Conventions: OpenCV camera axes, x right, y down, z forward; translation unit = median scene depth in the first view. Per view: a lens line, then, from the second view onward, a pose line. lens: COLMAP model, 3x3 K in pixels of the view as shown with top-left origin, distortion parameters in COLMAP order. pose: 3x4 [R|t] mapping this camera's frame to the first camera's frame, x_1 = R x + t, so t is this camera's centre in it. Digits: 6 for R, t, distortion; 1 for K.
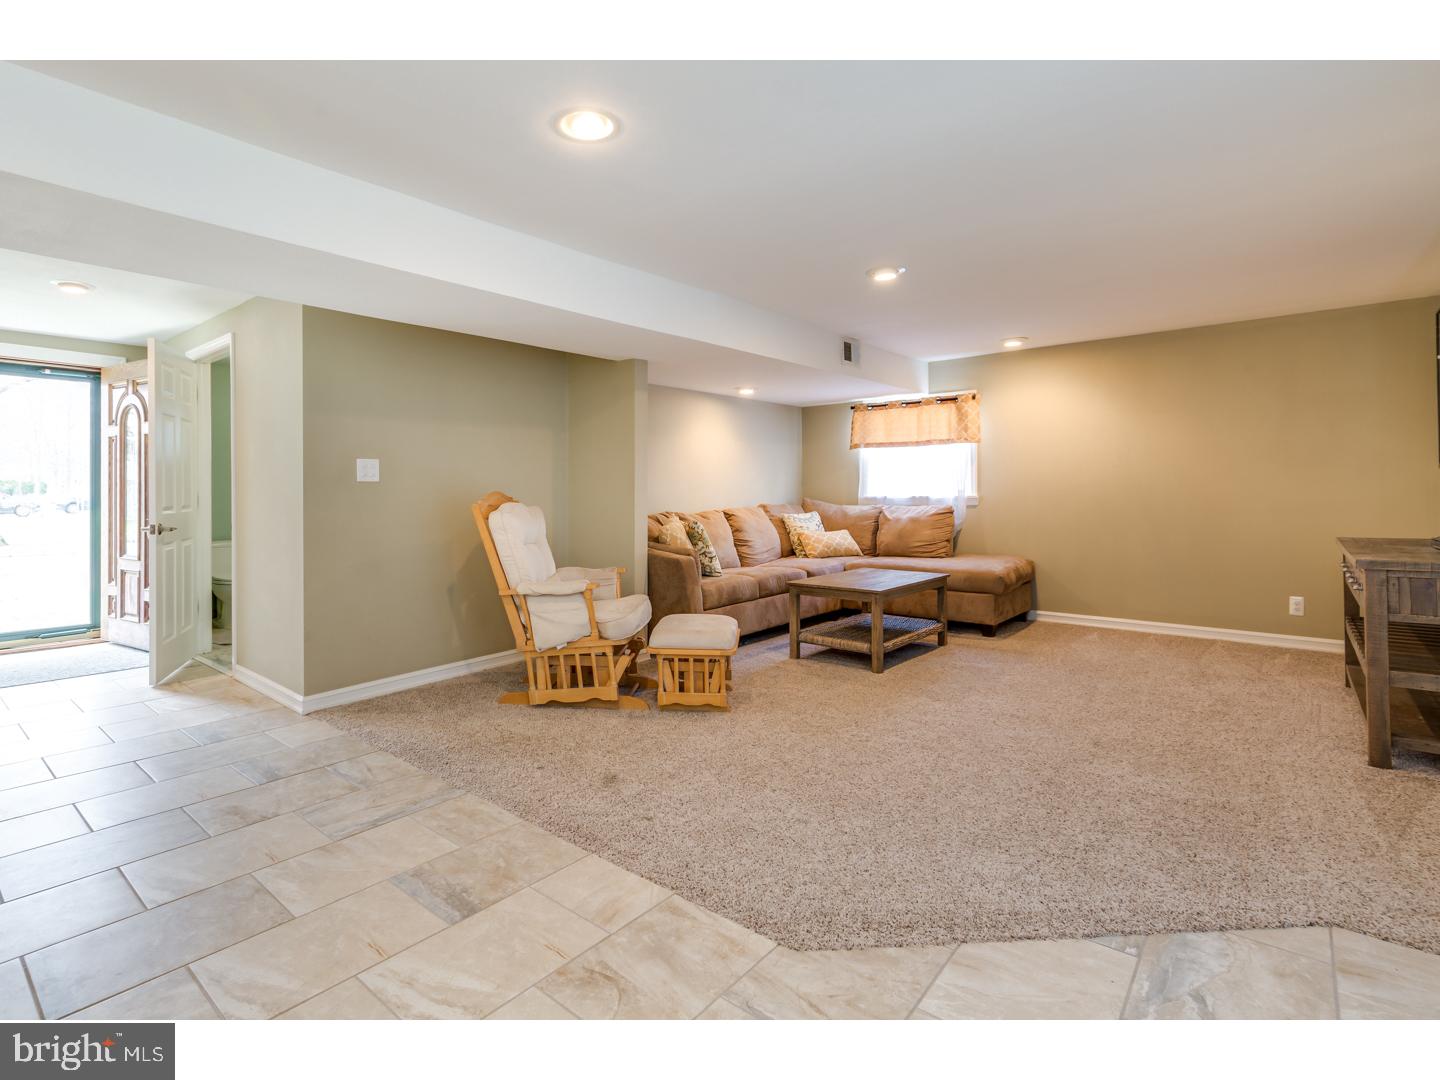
lens RADIAL K [[702.3, 0, 649.3], [0, 702.3, 494.4], [0, 0, 1]] dist [-0.002603, -0.000383]
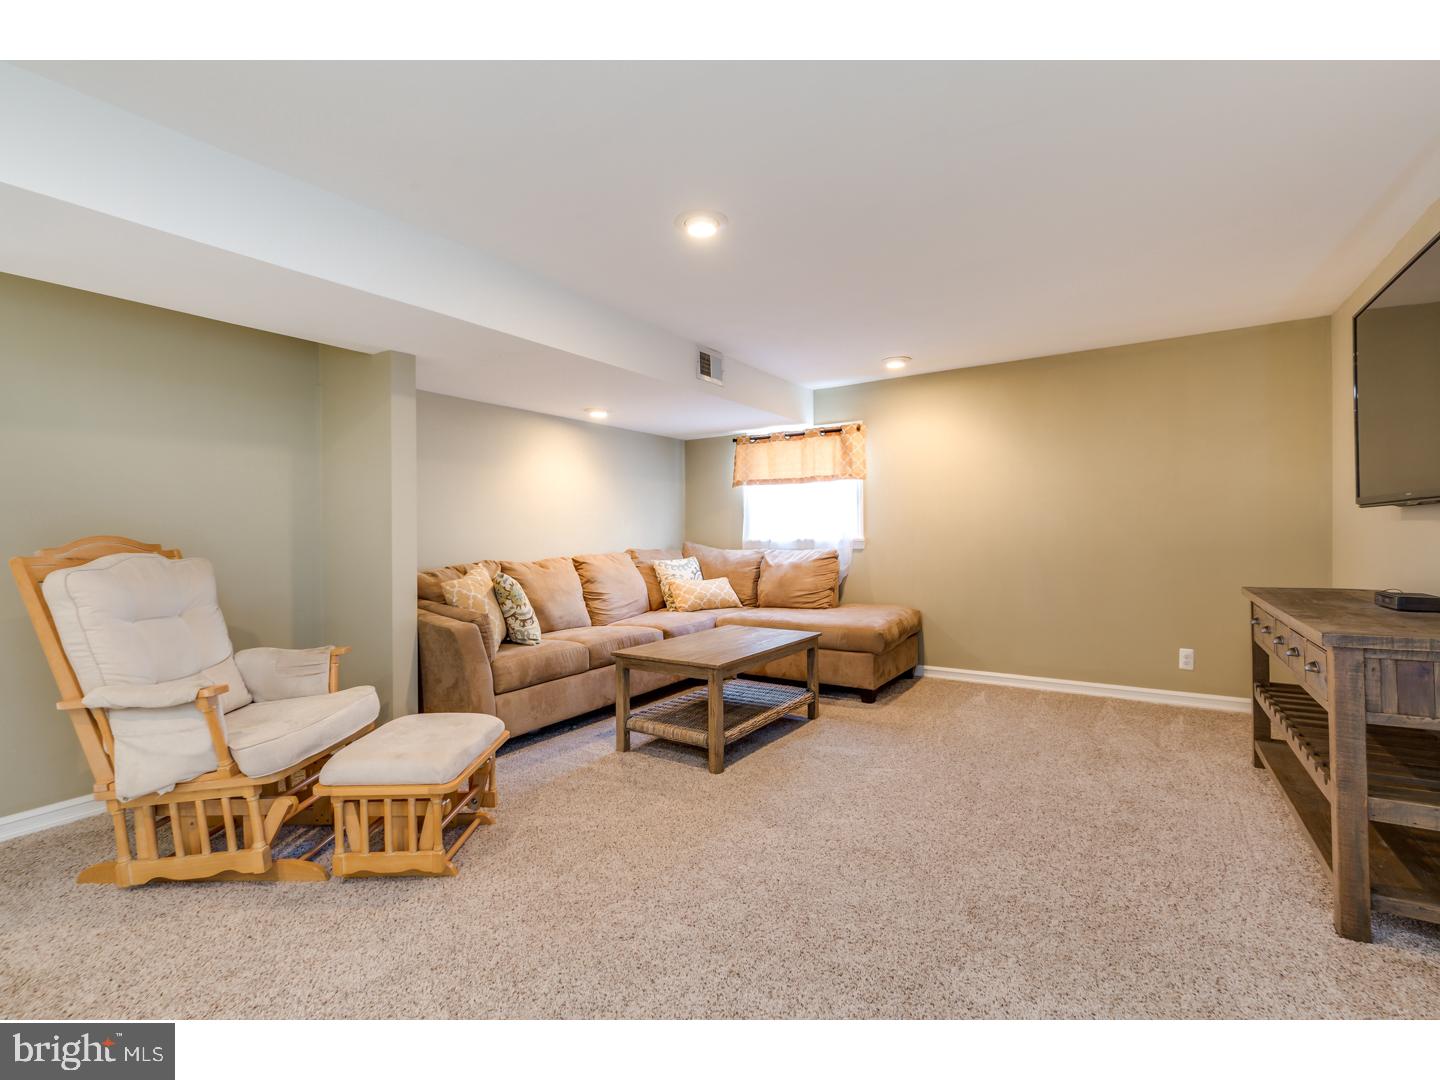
lens RADIAL K [[644.1, 0, 720.0], [0, 644.1, 540.0], [0, 0, 1]] dist [0.002033, -0.000142]
pose [[0.986072, -0.004684, 0.166255, 0.174010], [0.003945, 0.999981, 0.004778, -0.000895], [-0.166274, -0.004055, 0.986071, 0.252970]]
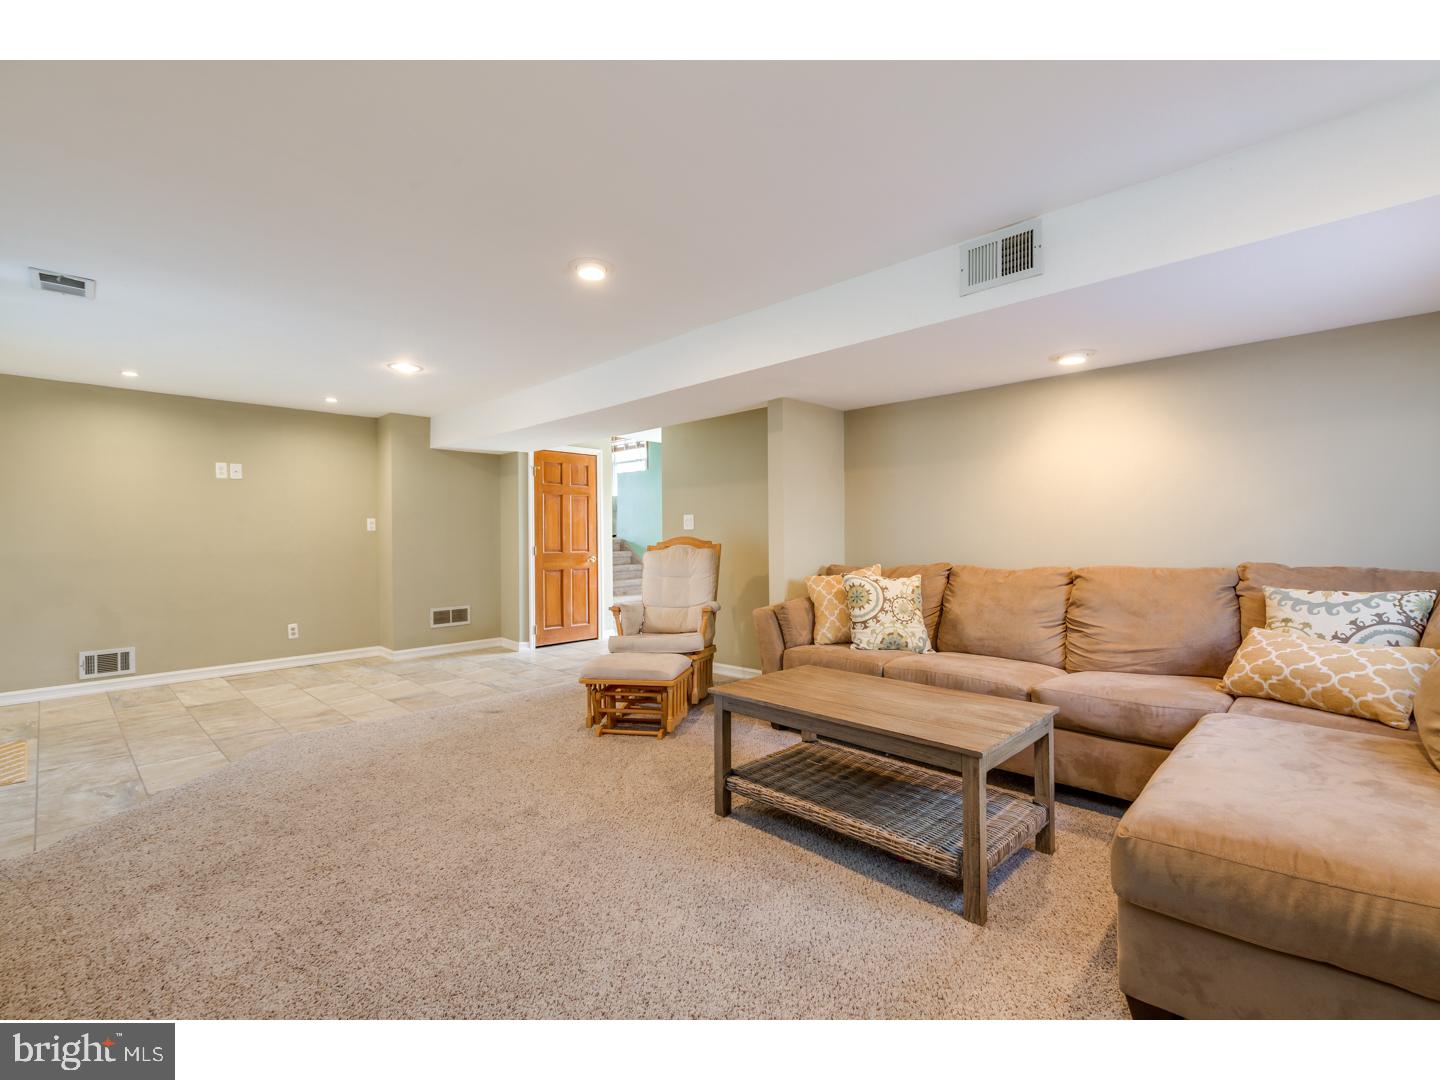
lens RADIAL K [[644.1, 0, 720.0], [0, 644.1, 540.0], [0, 0, 1]] dist [0.002033, -0.000142]
pose [[-0.028582, 0.014183, -0.999491, 0.758554], [0.001343, 0.999899, 0.014151, -0.010654], [0.999591, -0.000938, -0.028598, 0.825114]]
